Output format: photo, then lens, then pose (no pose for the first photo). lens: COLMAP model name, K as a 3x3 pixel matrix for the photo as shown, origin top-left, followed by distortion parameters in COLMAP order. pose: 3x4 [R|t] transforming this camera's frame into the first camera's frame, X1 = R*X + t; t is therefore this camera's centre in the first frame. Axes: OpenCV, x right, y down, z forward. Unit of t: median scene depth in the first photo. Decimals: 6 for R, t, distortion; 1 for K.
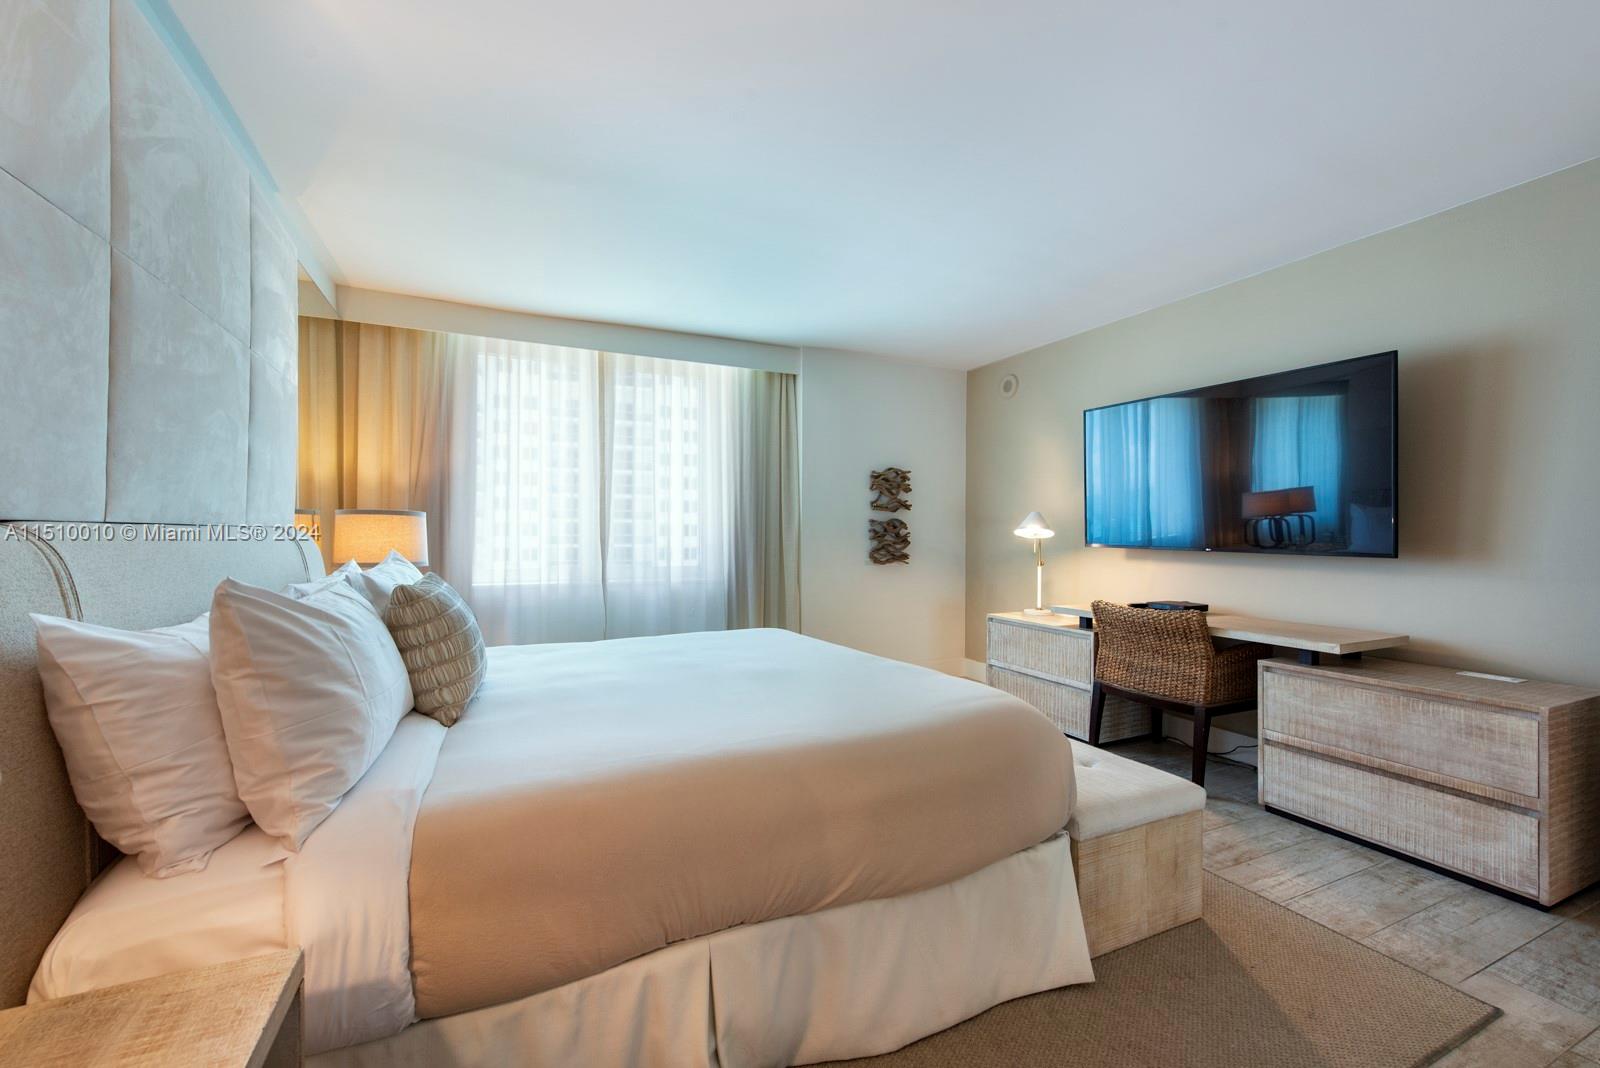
lens RADIAL K [[628.2, 0, 800.0], [0, 628.2, 534.0], [0, 0, 1]] dist [0.001694, -0.000018]
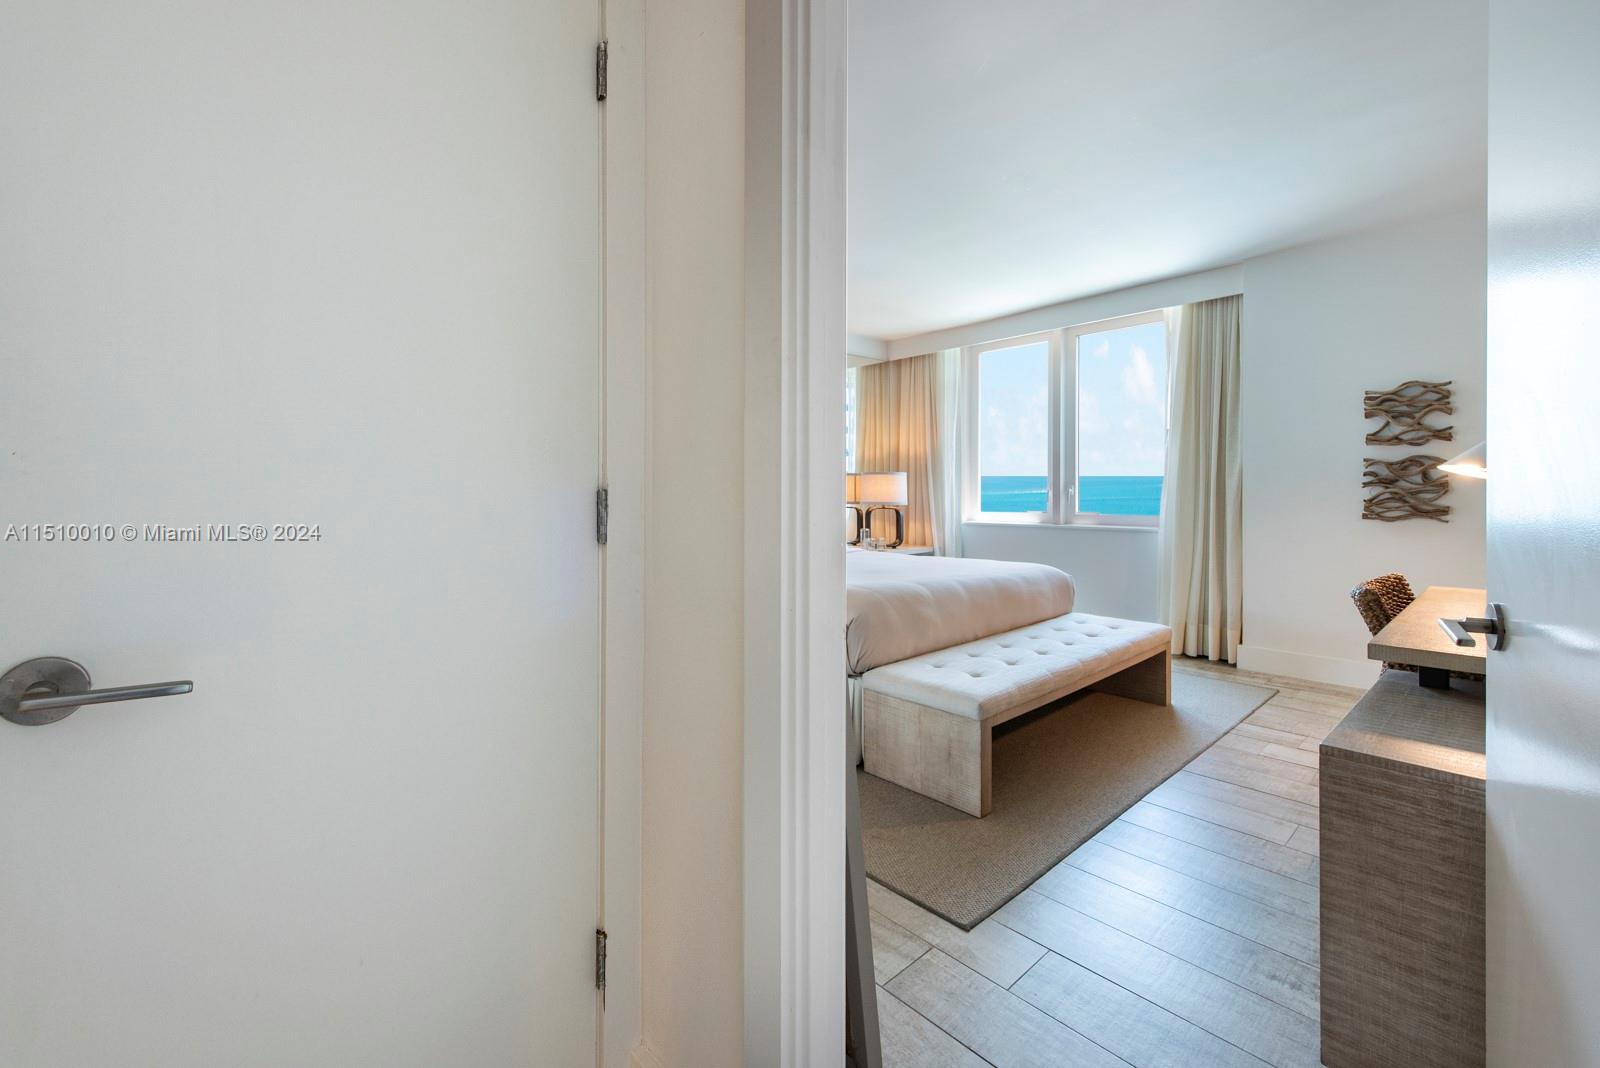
lens RADIAL K [[720.5, 0, 798.9], [0, 720.5, 483.1], [0, 0, 1]] dist [0.001010, -0.000193]
pose [[0.298034, -0.015329, -0.954432, 0.709969], [0.010007, 0.999866, -0.012934, 0.009461], [0.954503, -0.005696, 0.298147, 0.123444]]
